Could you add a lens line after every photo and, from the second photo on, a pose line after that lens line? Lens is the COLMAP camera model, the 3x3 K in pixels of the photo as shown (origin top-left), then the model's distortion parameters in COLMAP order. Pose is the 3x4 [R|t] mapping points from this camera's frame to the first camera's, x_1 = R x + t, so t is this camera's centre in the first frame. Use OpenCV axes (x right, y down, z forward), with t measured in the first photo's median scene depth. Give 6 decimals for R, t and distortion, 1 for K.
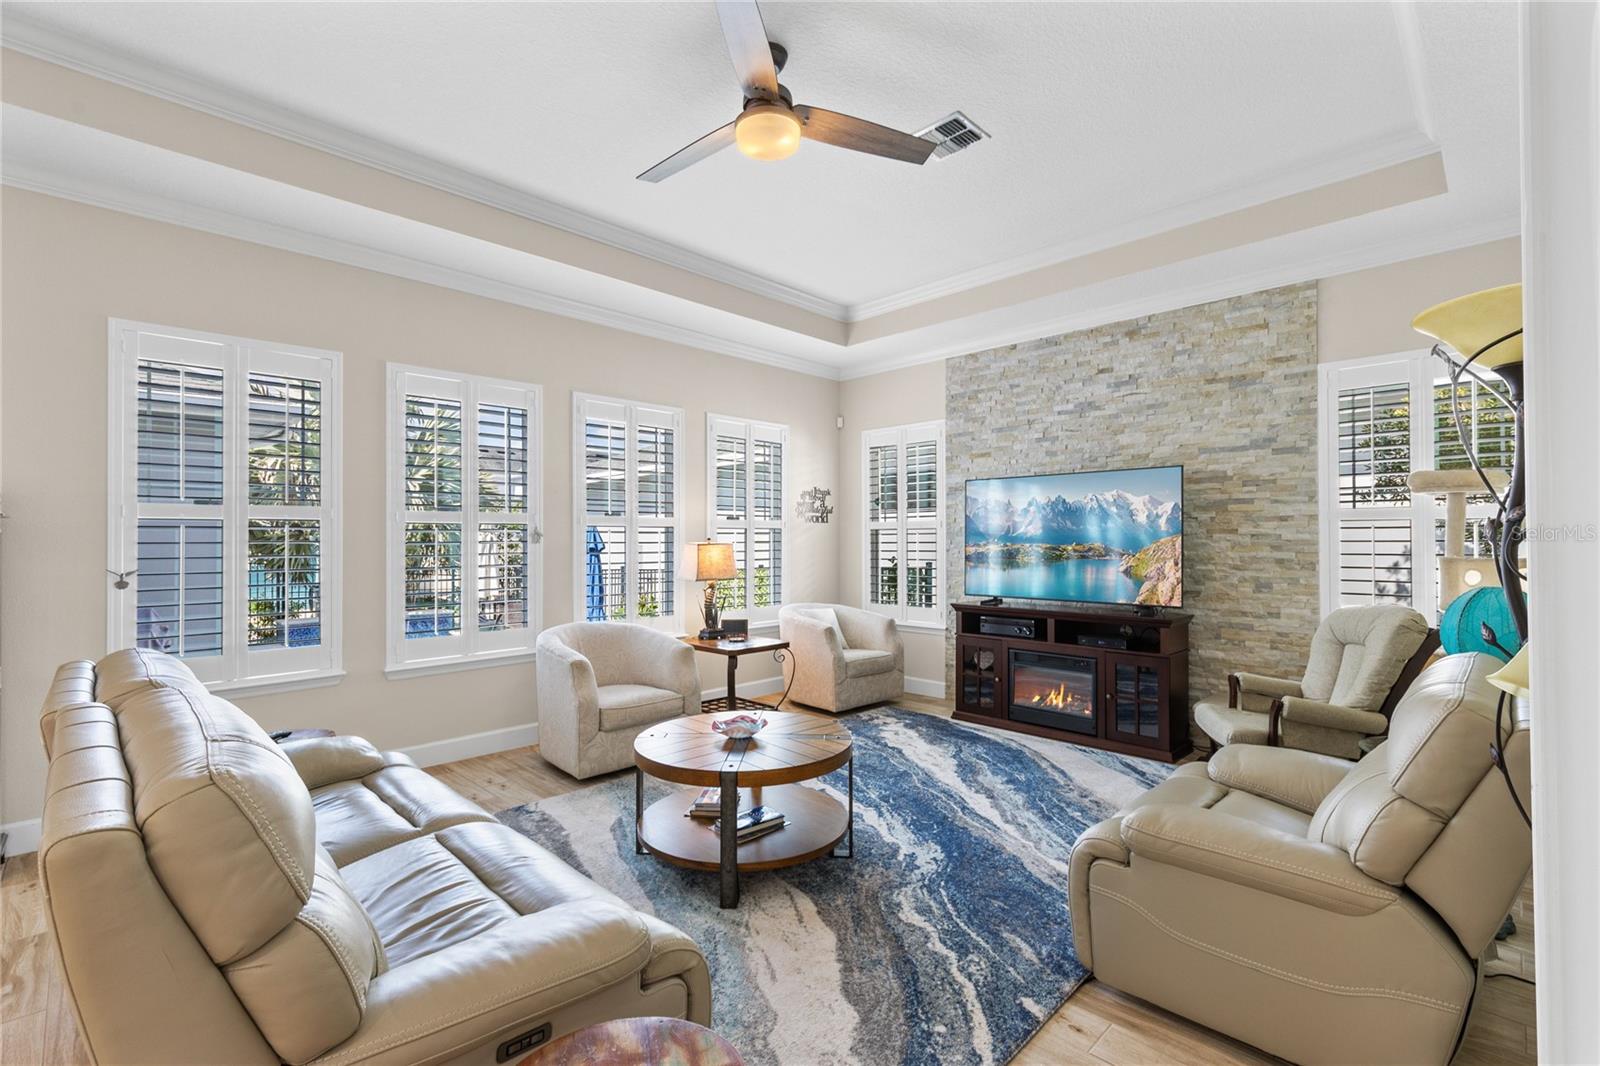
lens RADIAL K [[716.6, 0, 803.2], [0, 716.6, 534.6], [0, 0, 1]] dist [0.008629, -0.002254]
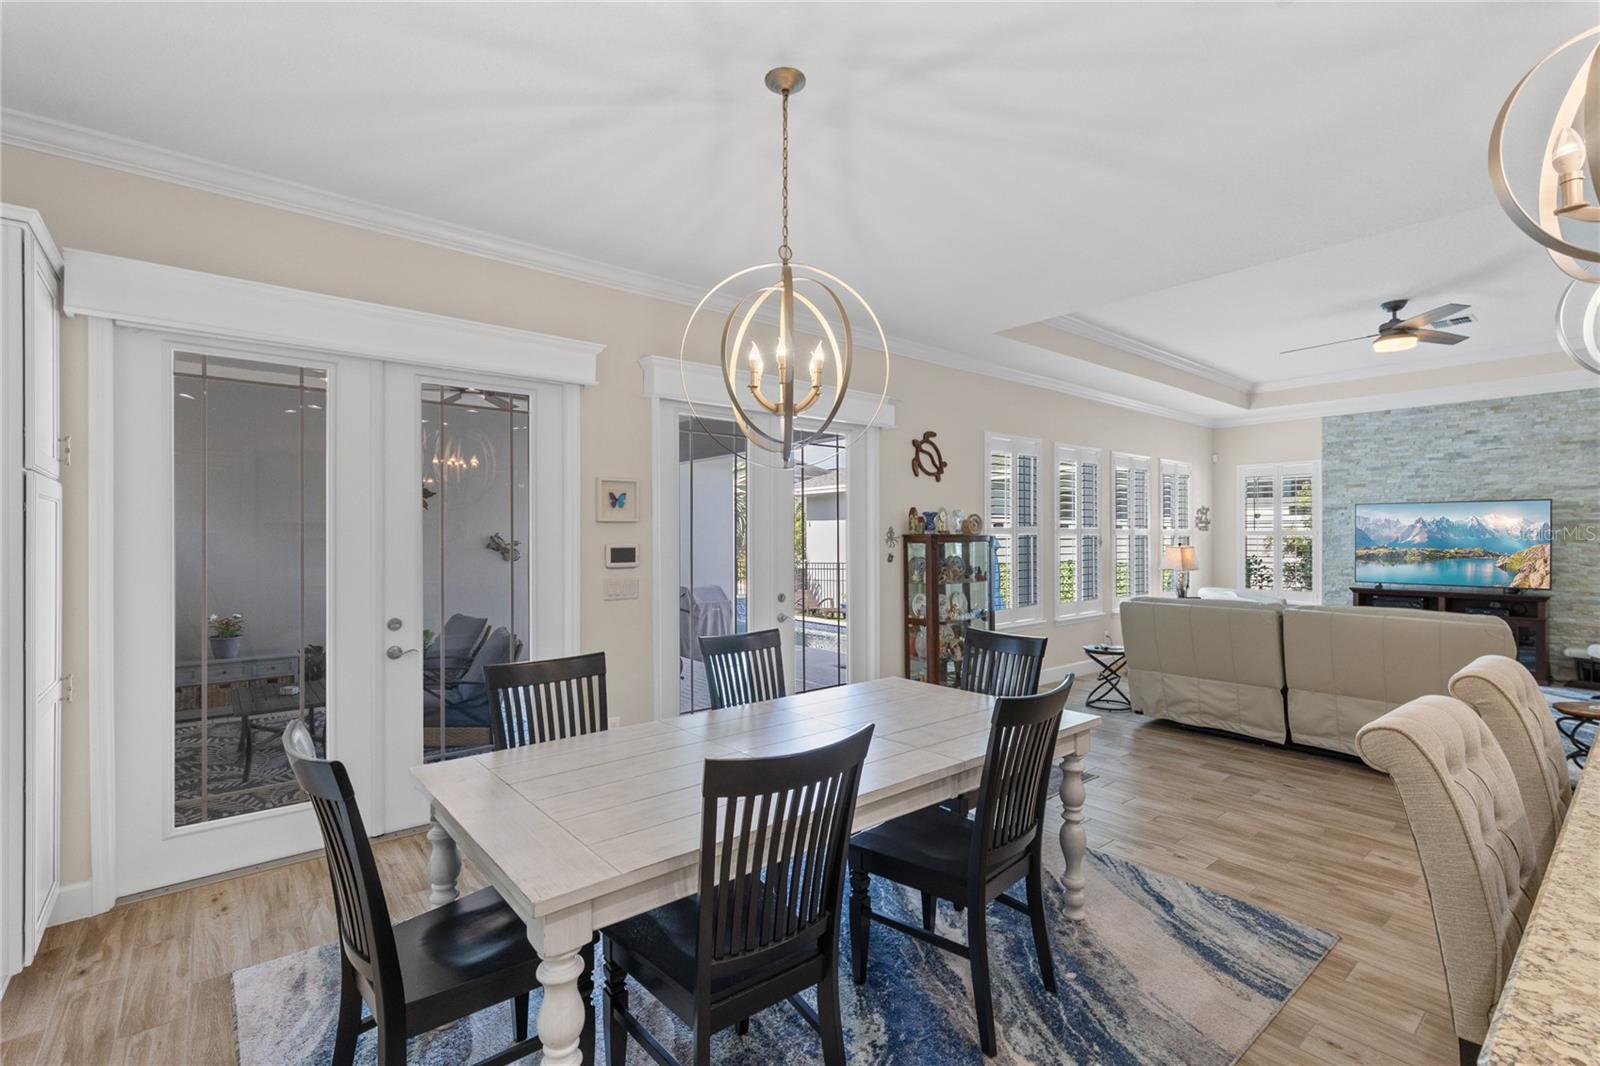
lens RADIAL K [[716.6, 0, 802.5], [0, 716.6, 538.2], [0, 0, 1]] dist [0.008629, -0.002254]
pose [[0.995584, 0.001591, -0.093867, -0.930629], [-0.000446, 0.999925, 0.012216, -0.028541], [0.093879, -0.012120, 0.995510, -0.705212]]
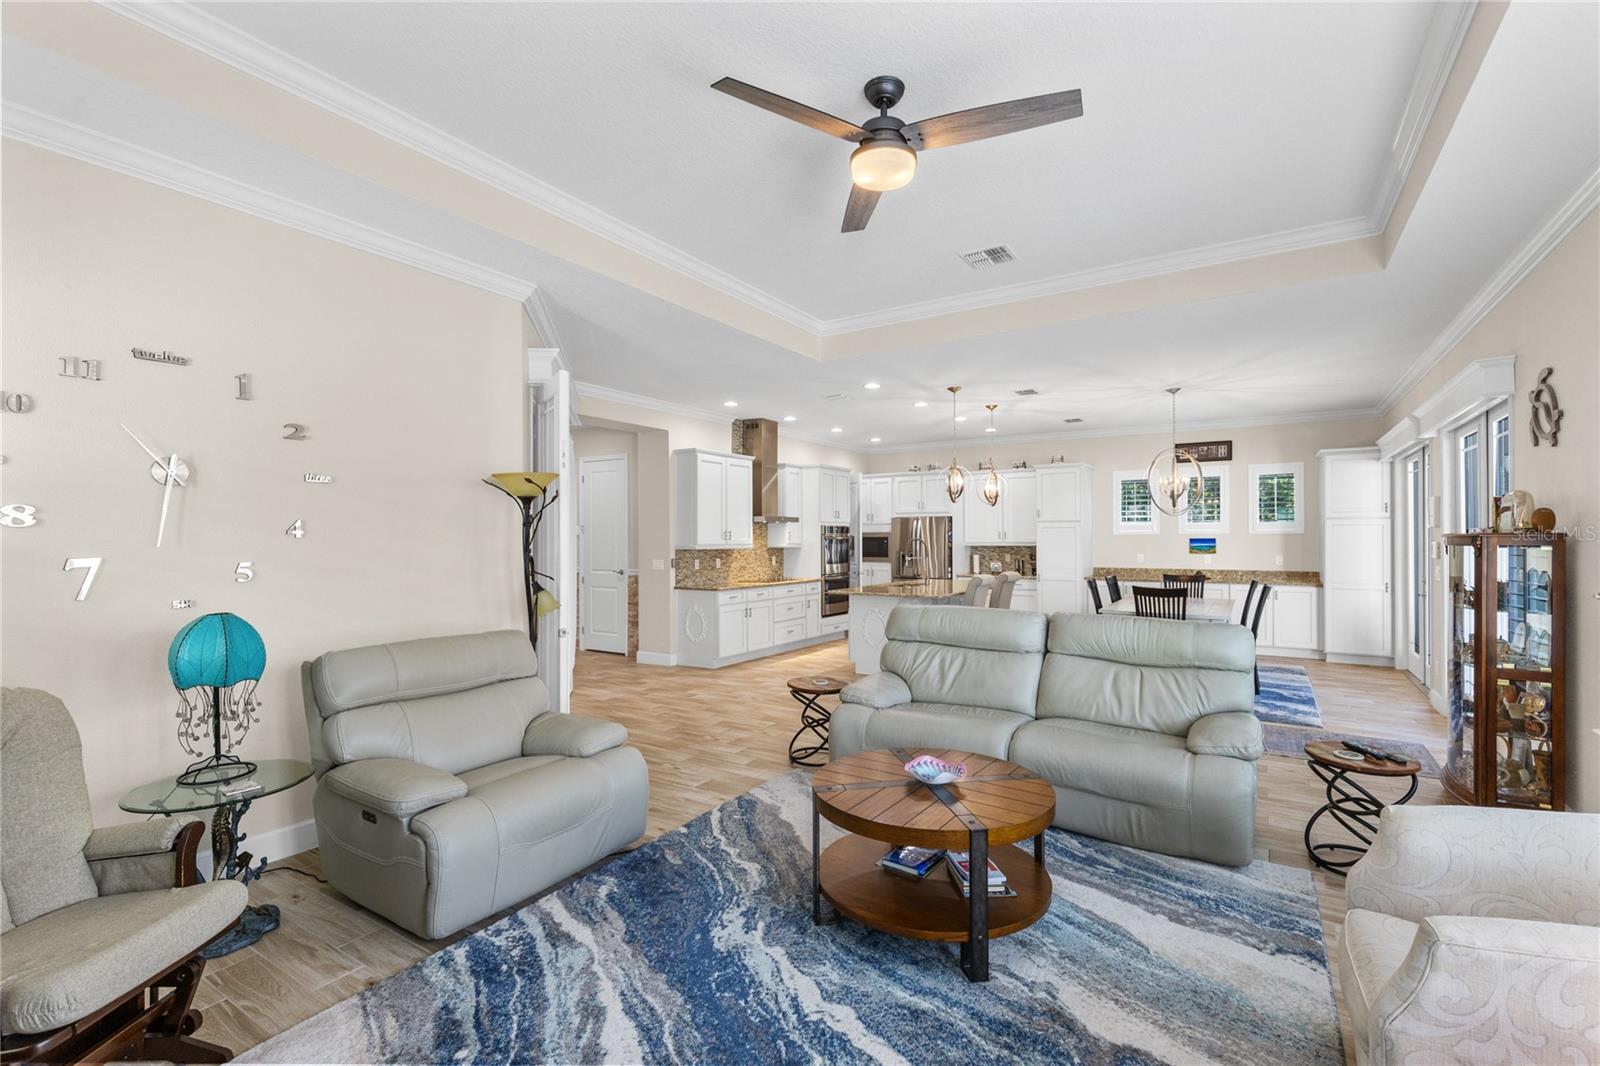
lens RADIAL K [[716.6, 0, 800.2], [0, 716.6, 531.9], [0, 0, 1]] dist [0.008629, -0.002254]
pose [[-0.977695, 0.004219, -0.209986, 0.179286], [0.008048, 0.999816, -0.017384, -0.014245], [0.209874, -0.018686, -0.977550, 1.239783]]
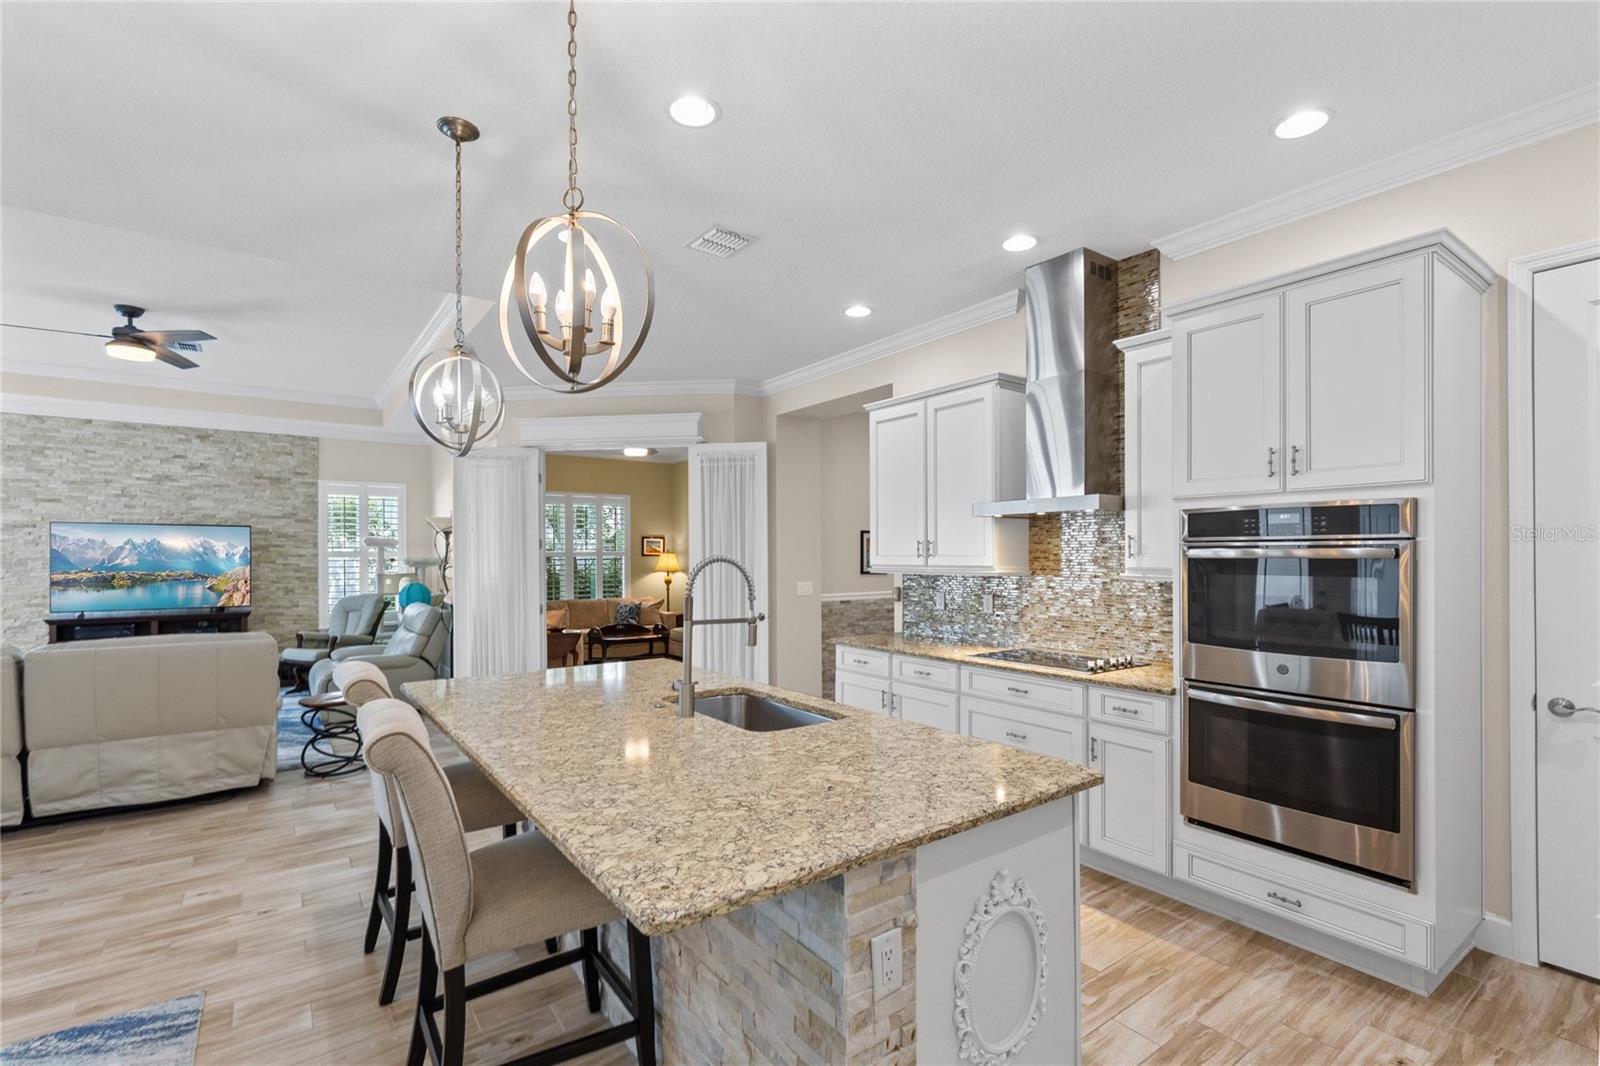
lens RADIAL K [[716.6, 0, 808.8], [0, 716.6, 554.4], [0, 0, 1]] dist [0.008629, -0.002254]
pose [[0.143695, 0.003403, 0.989616, -1.020324], [-0.006265, 0.999977, -0.002529, -0.028461], [-0.989602, -0.005837, 0.143713, -0.615880]]
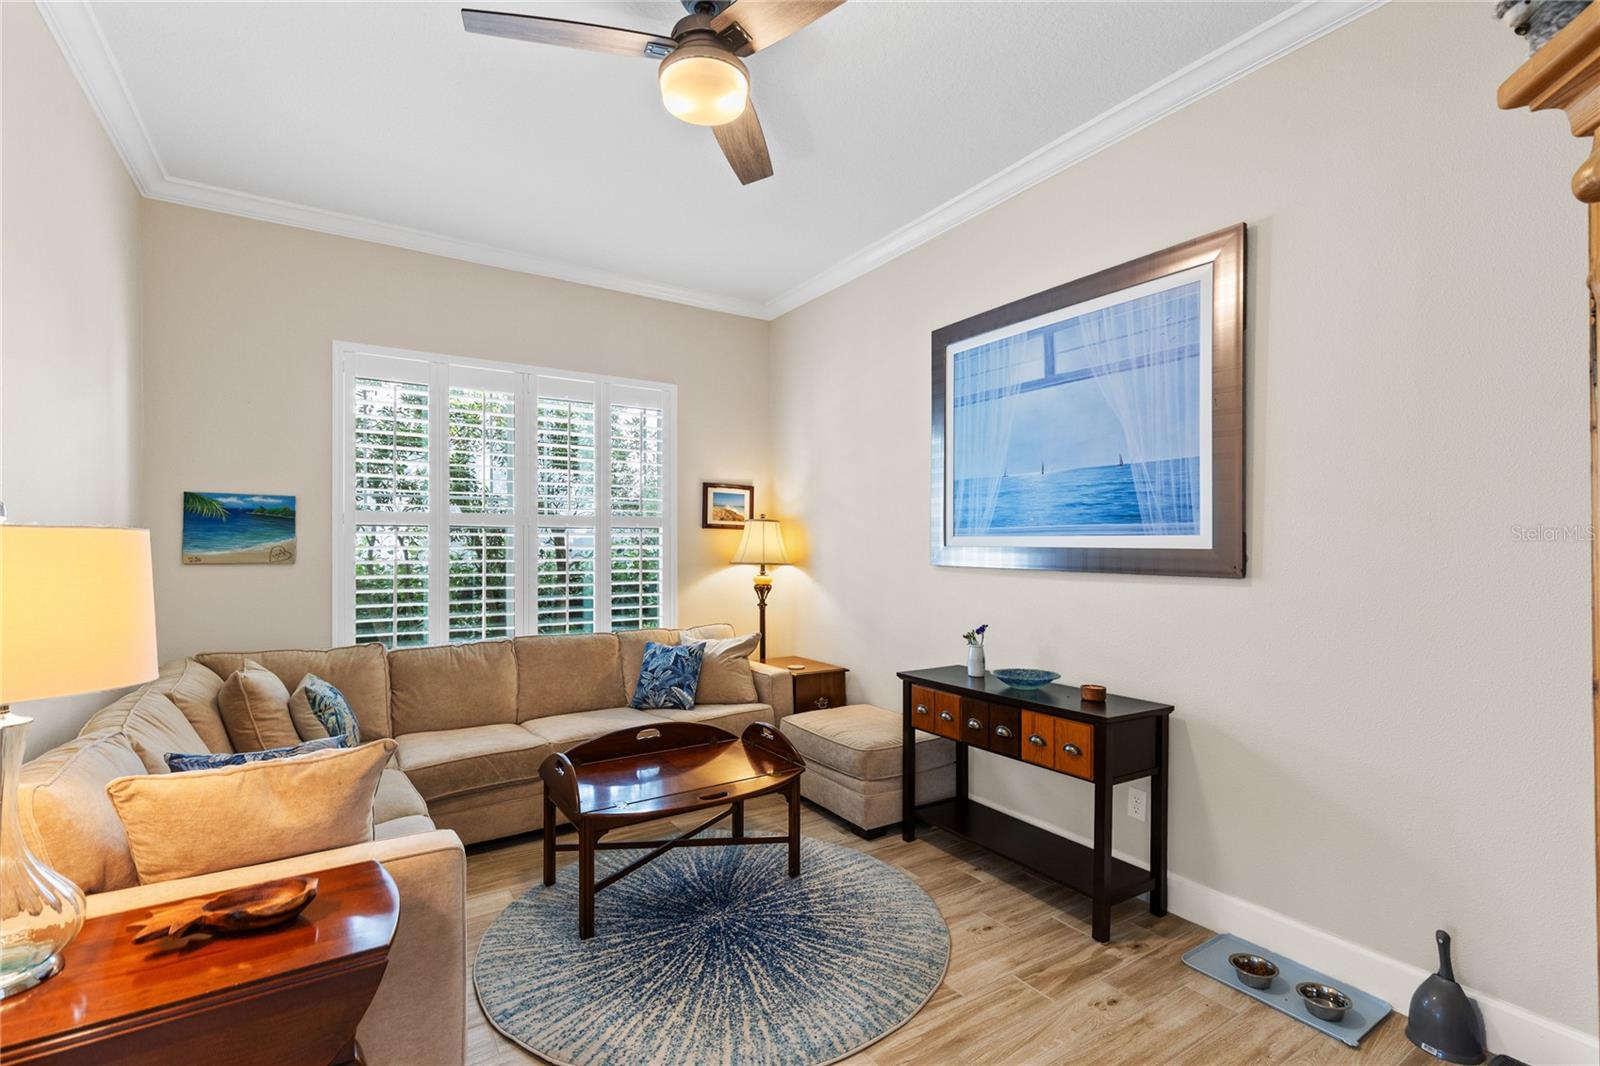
lens RADIAL K [[716.6, 0, 798.5], [0, 716.6, 546.8], [0, 0, 1]] dist [0.008629, -0.002254]
pose [[0.209794, 0.001284, 0.977745, 0.319744], [-0.011267, 0.999936, 0.001104, -0.000421], [-0.977681, -0.011248, 0.209795, -0.059232]]
